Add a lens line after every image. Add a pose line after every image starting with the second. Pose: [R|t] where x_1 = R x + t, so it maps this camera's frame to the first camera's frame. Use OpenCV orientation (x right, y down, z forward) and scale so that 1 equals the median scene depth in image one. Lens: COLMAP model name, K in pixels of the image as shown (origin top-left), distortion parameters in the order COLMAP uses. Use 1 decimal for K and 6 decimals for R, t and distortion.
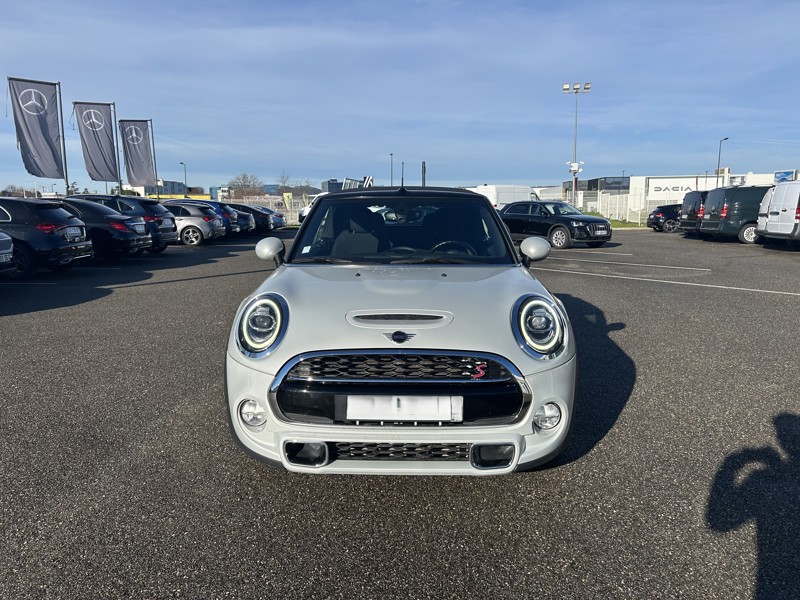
lens RADIAL K [[601.3, 0, 400.0], [0, 601.3, 300.0], [0, 0, 1]] dist [-0.003103, 0.000315]
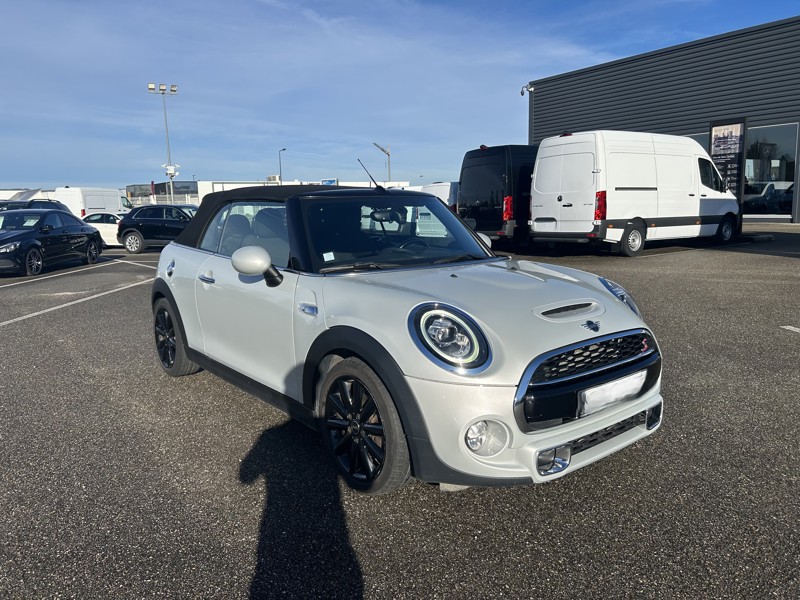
lens RADIAL K [[592.3, 0, 400.0], [0, 592.3, 300.0], [0, 0, 1]] dist [0.008495, -0.000785]
pose [[0.762089, -0.108944, 0.638242, -0.659257], [0.112035, 0.993062, 0.035734, -0.042525], [-0.637706, 0.044273, 0.769006, 0.296118]]
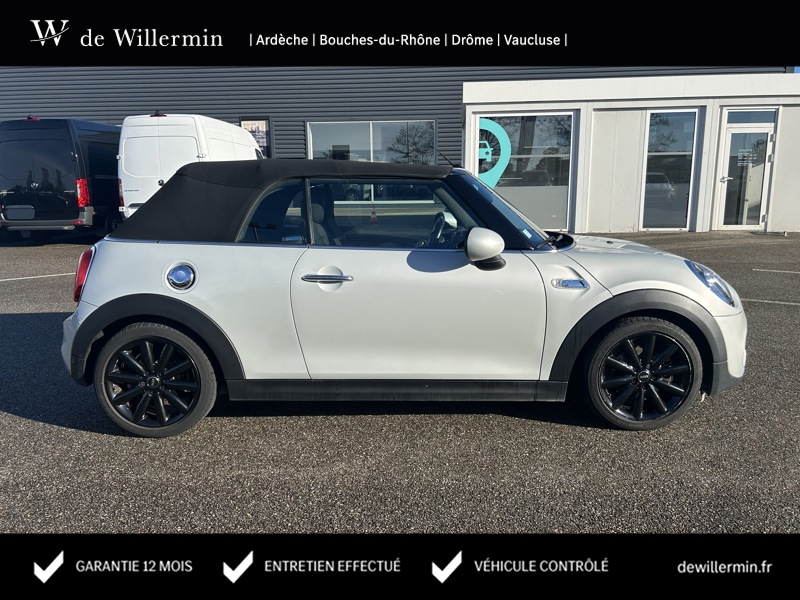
lens RADIAL K [[592.3, 0, 400.0], [0, 592.3, 300.0], [0, 0, 1]] dist [0.008495, -0.000785]
pose [[-0.052342, -0.181870, 0.981929, -1.084233], [0.155332, 0.969826, 0.187908, -0.199179], [-0.986475, 0.162360, -0.022513, 1.296918]]
